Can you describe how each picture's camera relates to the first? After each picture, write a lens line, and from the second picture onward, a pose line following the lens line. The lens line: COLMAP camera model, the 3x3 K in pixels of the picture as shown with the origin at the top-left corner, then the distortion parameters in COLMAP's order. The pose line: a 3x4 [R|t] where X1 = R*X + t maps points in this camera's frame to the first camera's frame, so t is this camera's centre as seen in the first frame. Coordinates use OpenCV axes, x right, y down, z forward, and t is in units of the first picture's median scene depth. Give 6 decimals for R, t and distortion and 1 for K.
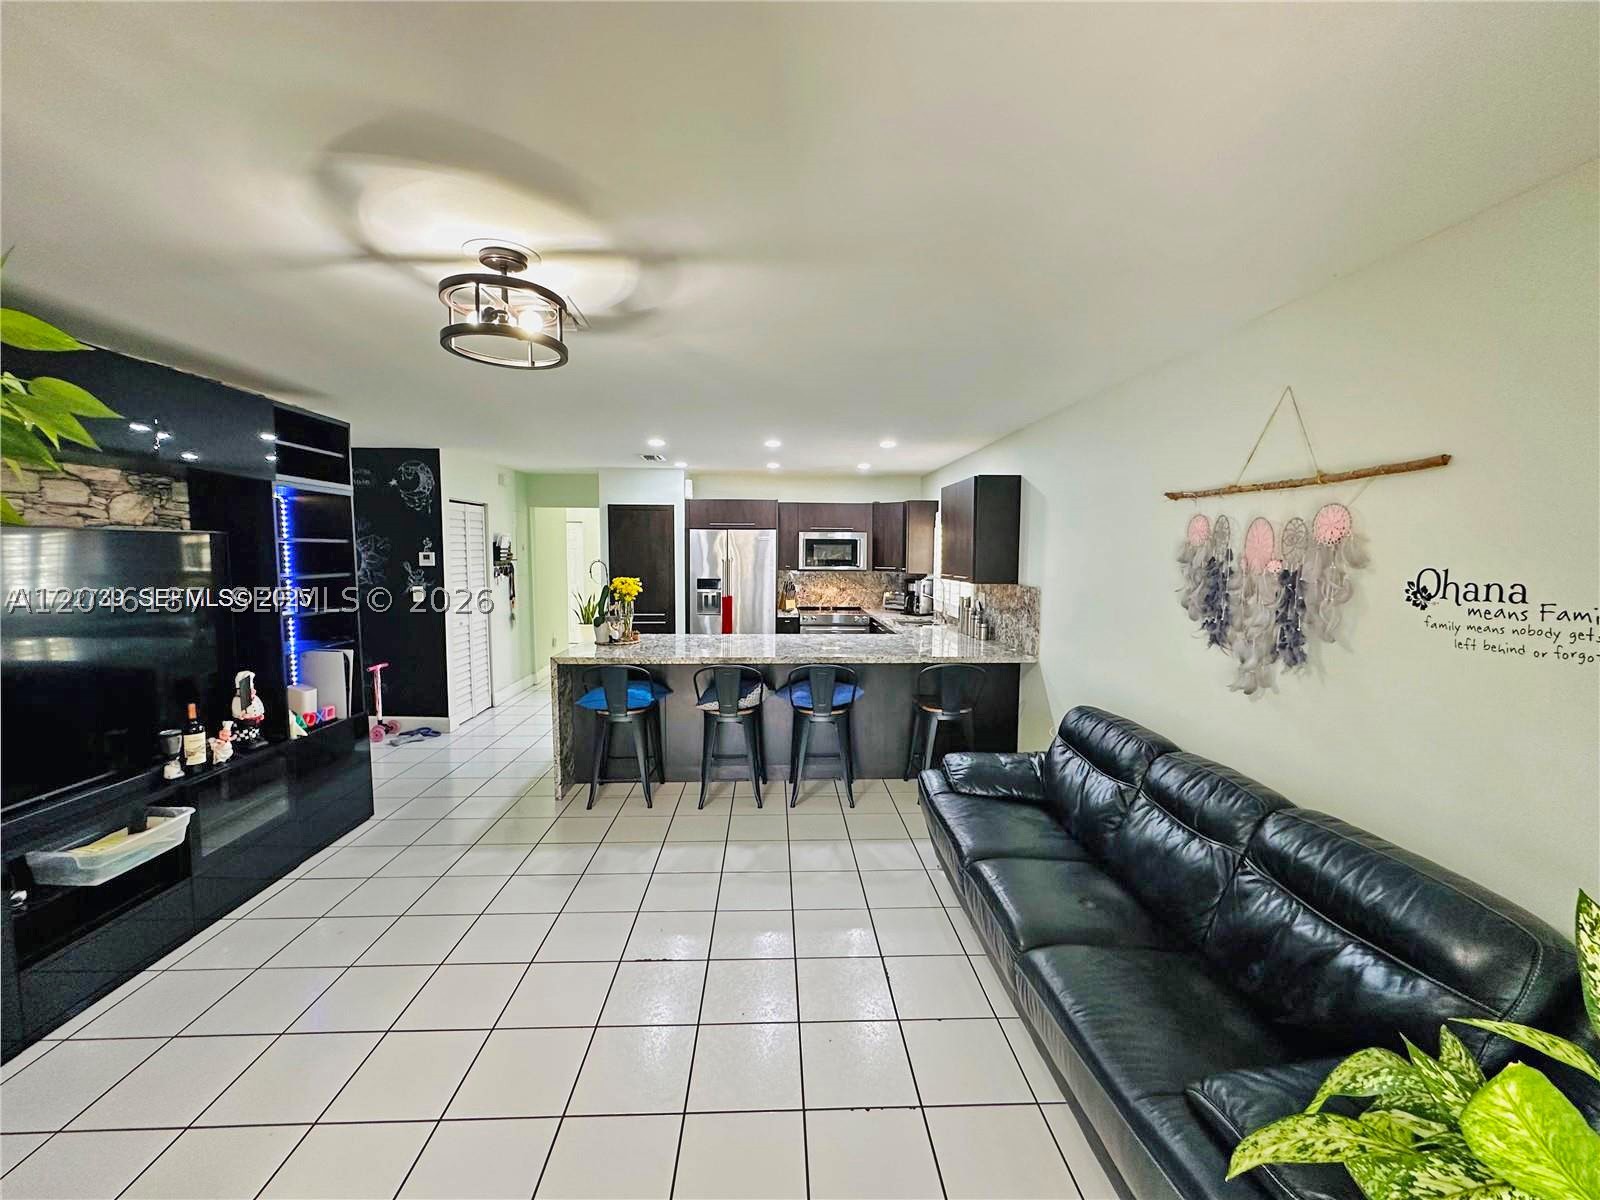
lens RADIAL K [[642.3, 0, 802.1], [0, 642.3, 595.7], [0, 0, 1]] dist [-0.002383, 0.000095]
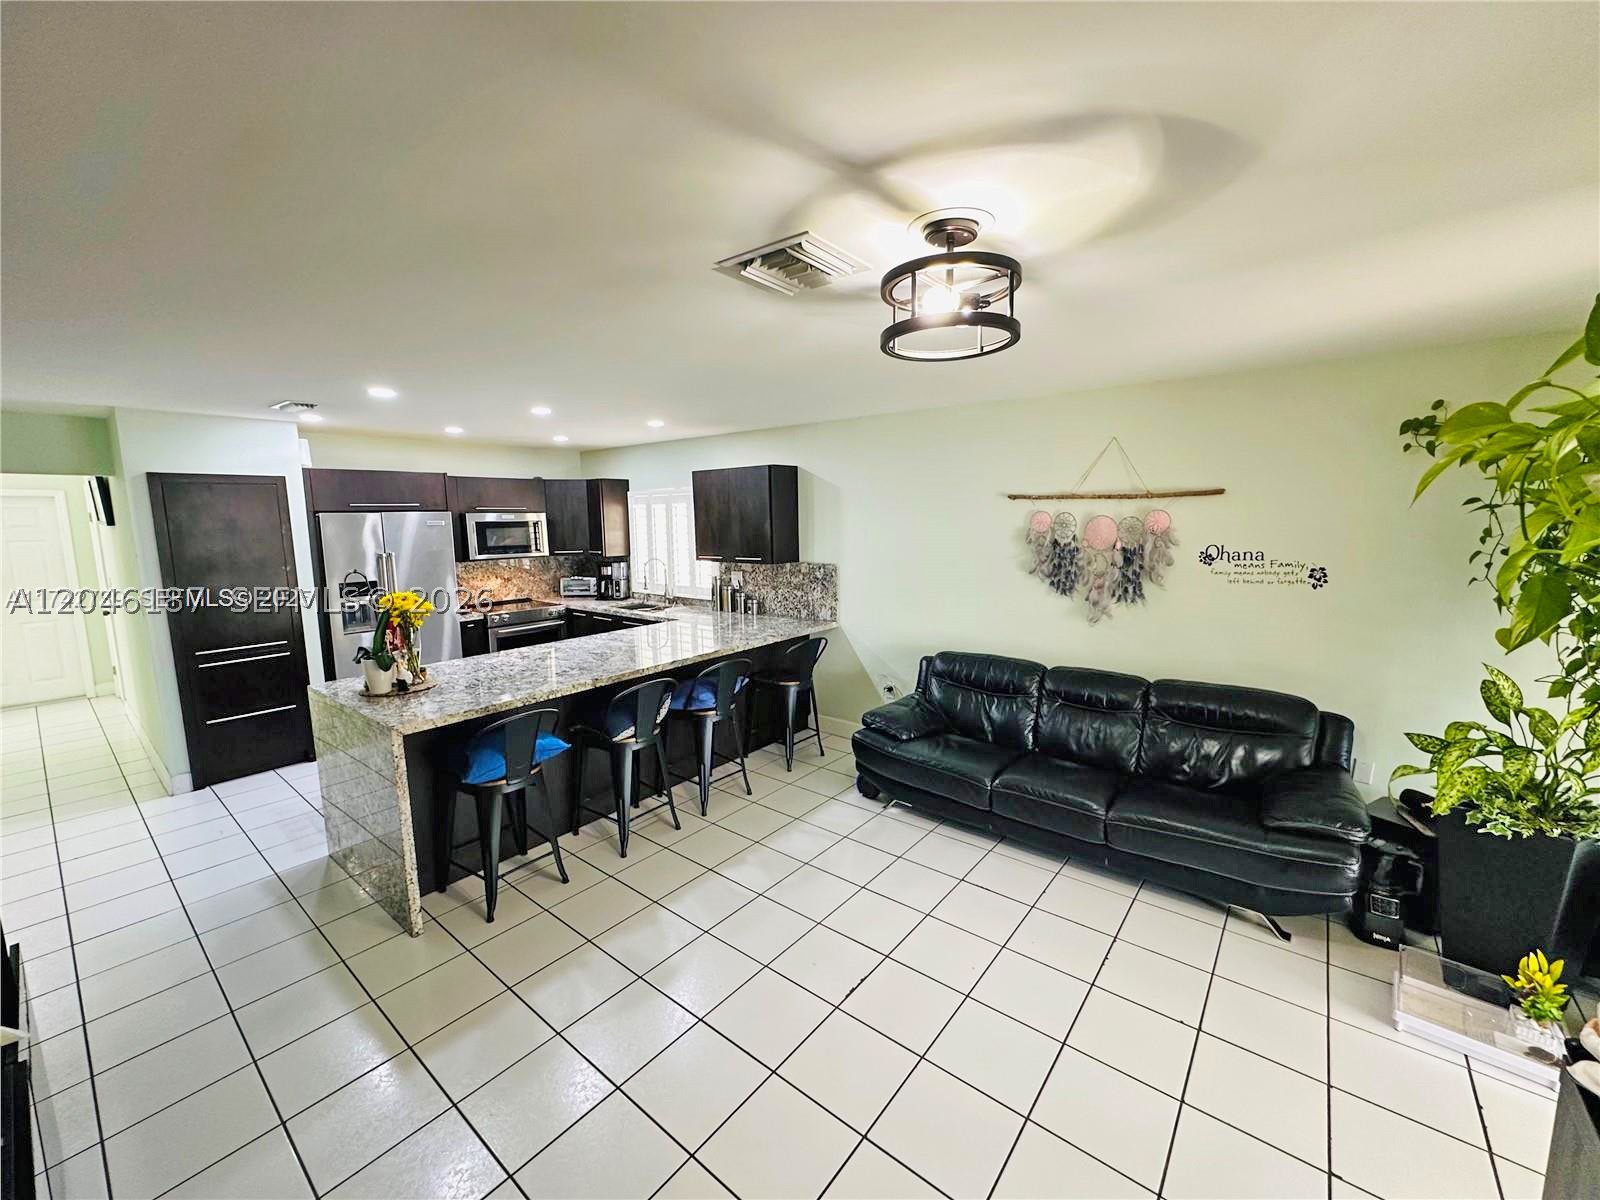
lens RADIAL K [[642.3, 0, 804.5], [0, 642.3, 602.0], [0, 0, 1]] dist [-0.002383, 0.000095]
pose [[0.659617, -0.118045, 0.742274, -0.691564], [0.070952, 0.992959, 0.094861, -0.073668], [-0.748245, -0.009907, 0.663348, 0.314313]]
